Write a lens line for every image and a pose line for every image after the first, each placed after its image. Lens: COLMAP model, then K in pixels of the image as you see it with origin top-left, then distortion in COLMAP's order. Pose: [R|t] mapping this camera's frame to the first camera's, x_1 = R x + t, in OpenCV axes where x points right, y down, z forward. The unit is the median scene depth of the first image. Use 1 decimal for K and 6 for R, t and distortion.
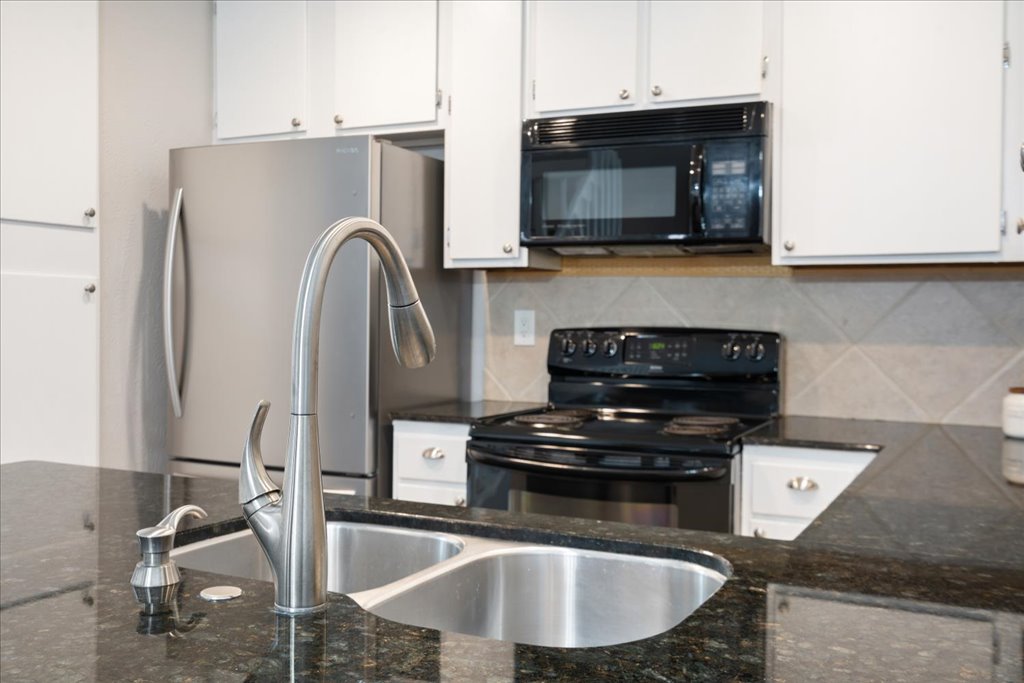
lens RADIAL K [[1021.6, 0, 510.1], [0, 1021.6, 333.5], [0, 0, 1]] dist [0.066995, 0.000000]
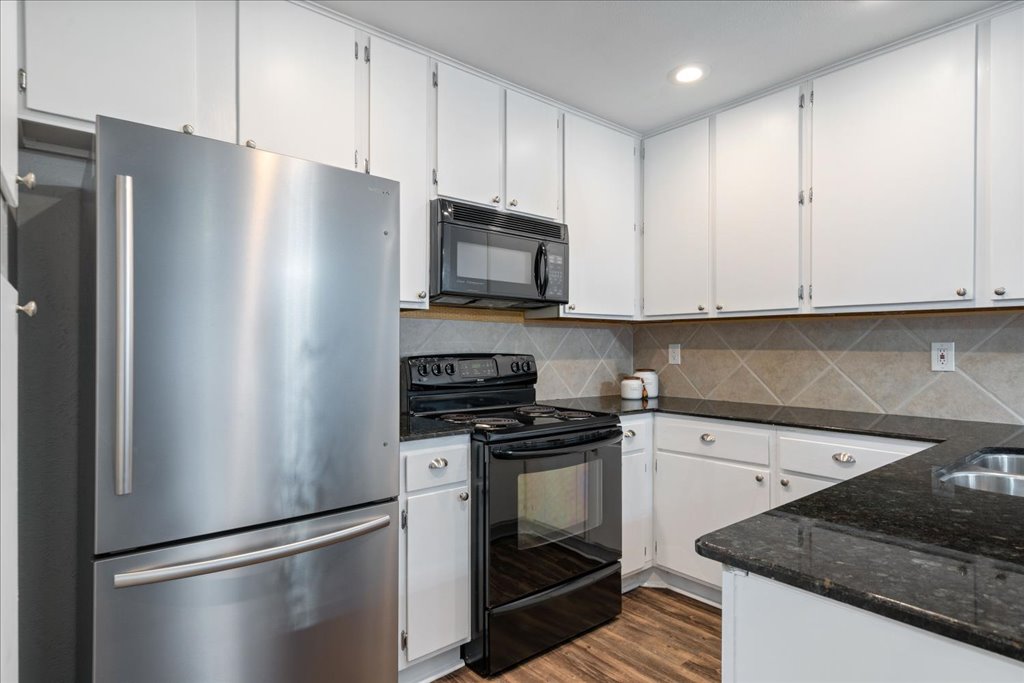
lens RADIAL K [[543.3, 0, 508.7], [0, 543.3, 345.3], [0, 0, 1]] dist [0.002046, 0.000529]
pose [[0.416208, -0.006361, 0.909247, -0.605644], [0.020668, 0.999783, -0.002467, -0.016380], [-0.909035, 0.019819, 0.416249, 0.654453]]
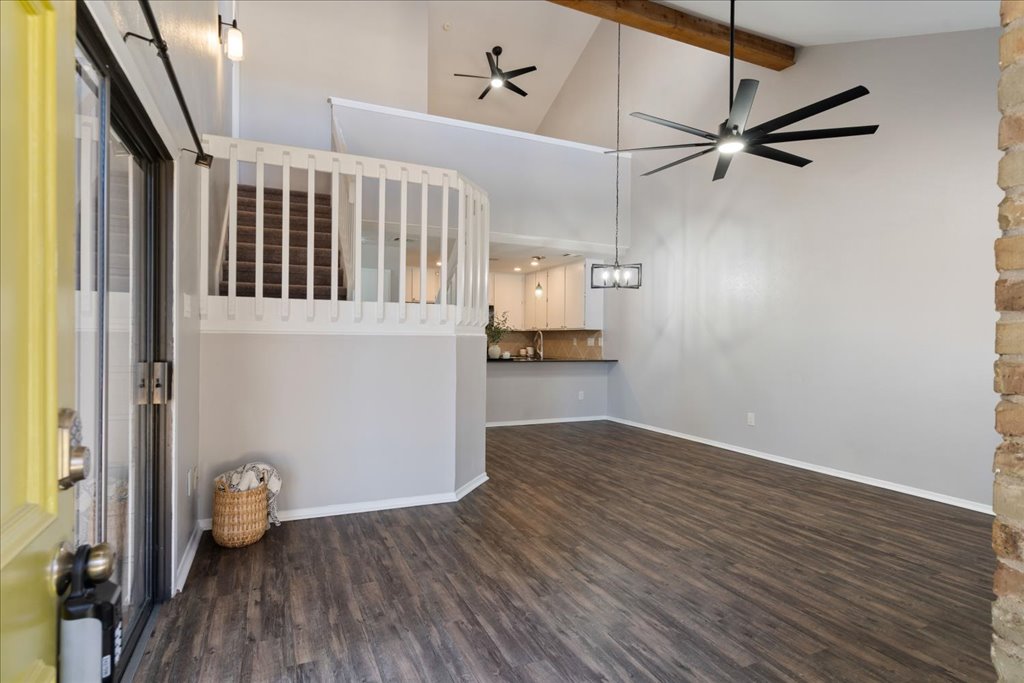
lens RADIAL K [[520.4, 0, 504.7], [0, 520.4, 339.9], [0, 0, 1]] dist [-0.000705, 0.001781]
pose [[0.656732, -0.000077, 0.754124, -2.072747], [0.008010, 0.999944, -0.006874, 0.016467], [-0.754081, 0.010555, 0.656696, -1.159927]]
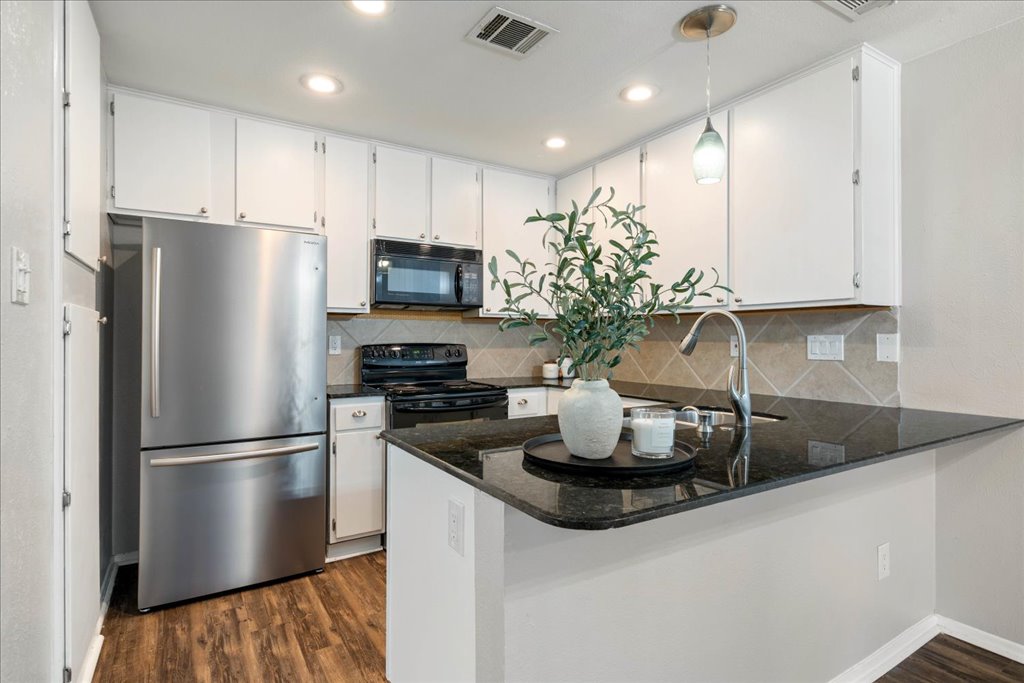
lens RADIAL K [[520.4, 0, 515.9], [0, 520.4, 334.1], [0, 0, 1]] dist [-0.000705, 0.001781]
pose [[0.529643, -0.002298, 0.848218, -0.711392], [0.020348, 0.999743, -0.009997, -0.010912], [-0.847977, 0.022555, 0.529553, 0.256942]]
